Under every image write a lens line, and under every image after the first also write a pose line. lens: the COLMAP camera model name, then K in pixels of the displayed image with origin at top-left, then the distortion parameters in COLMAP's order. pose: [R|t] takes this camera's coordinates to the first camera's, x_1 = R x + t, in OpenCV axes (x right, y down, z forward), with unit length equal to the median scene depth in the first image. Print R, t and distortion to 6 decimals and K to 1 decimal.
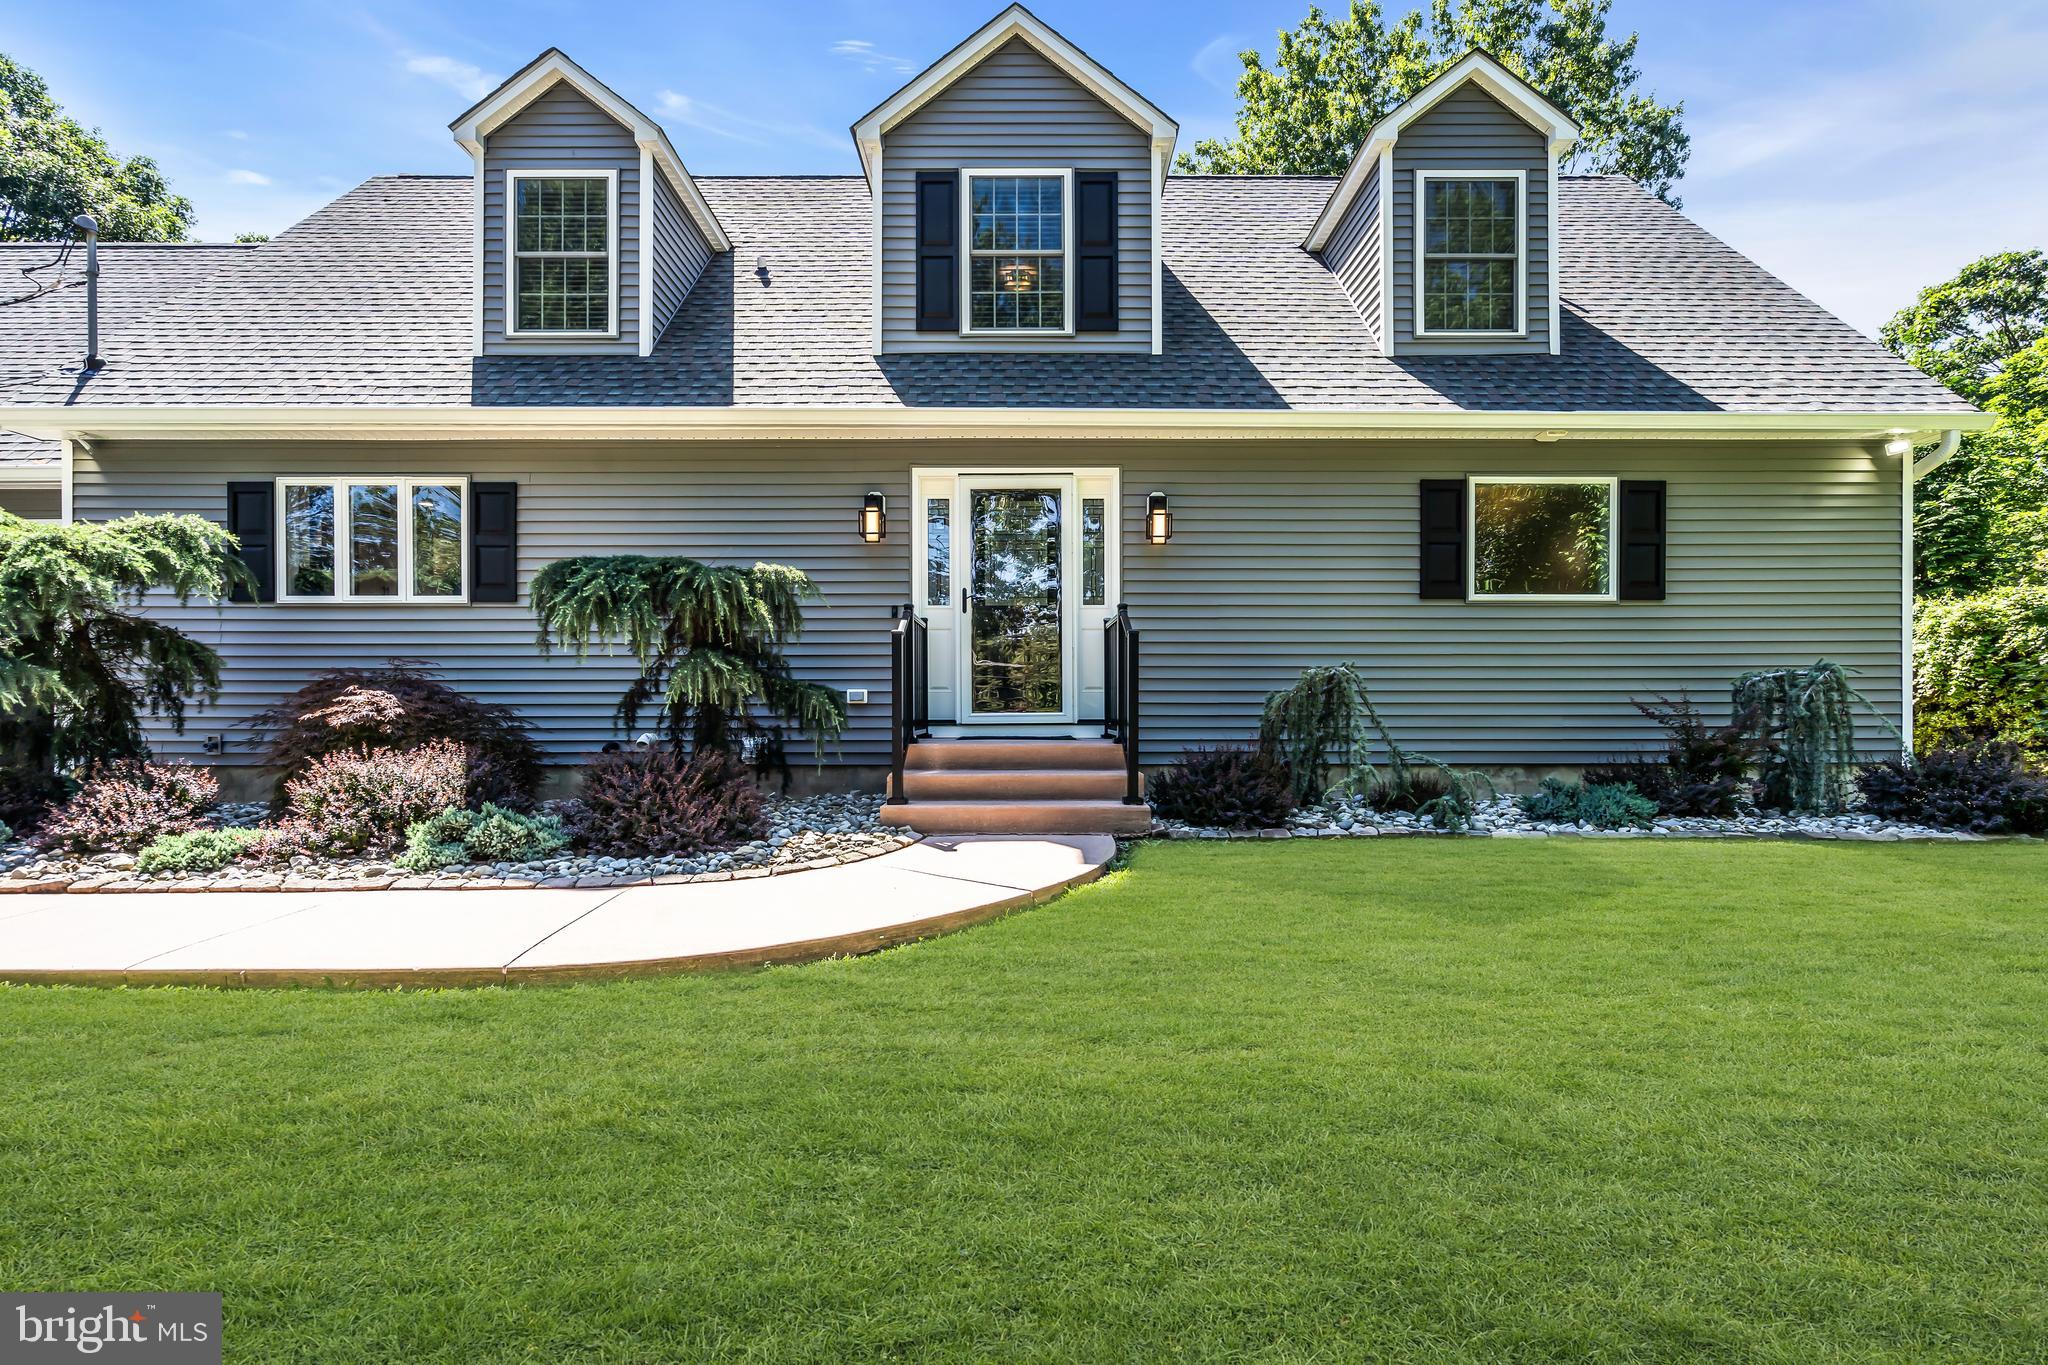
lens RADIAL K [[949.0, 0, 1019.5], [0, 949.0, 710.3], [0, 0, 1]] dist [0.000279, 0.000034]
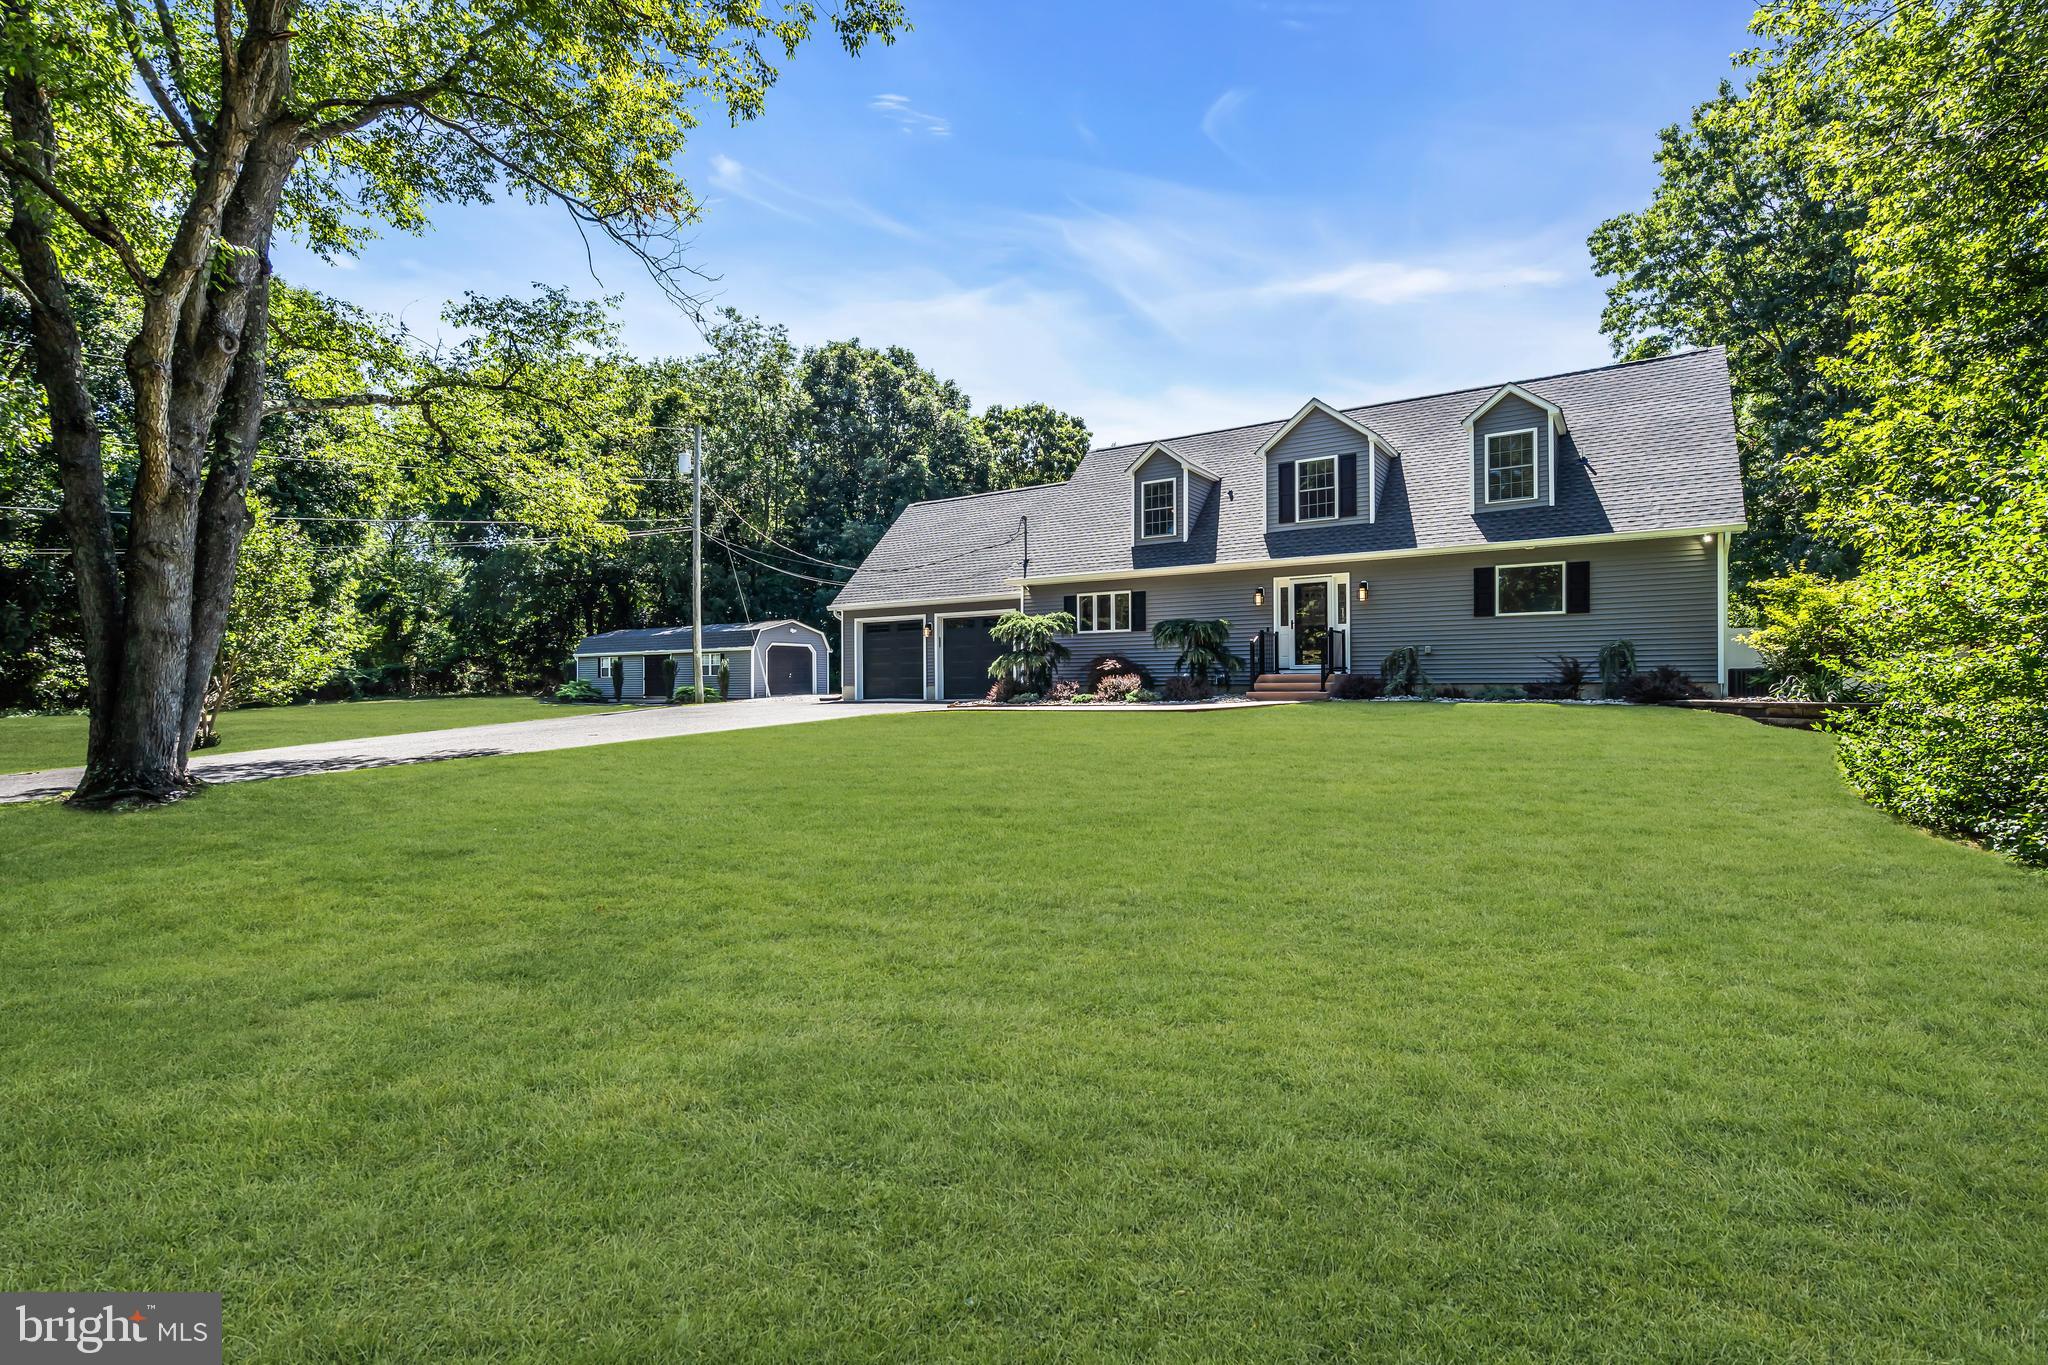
lens RADIAL K [[949.0, 0, 1026.1], [0, 949.0, 681.0], [0, 0, 1]] dist [0.000279, 0.000034]
pose [[0.831214, -0.005947, -0.555920, 0.818942], [0.007687, 0.999970, 0.000796, 0.040232], [0.555899, -0.004935, 0.831235, -1.698455]]
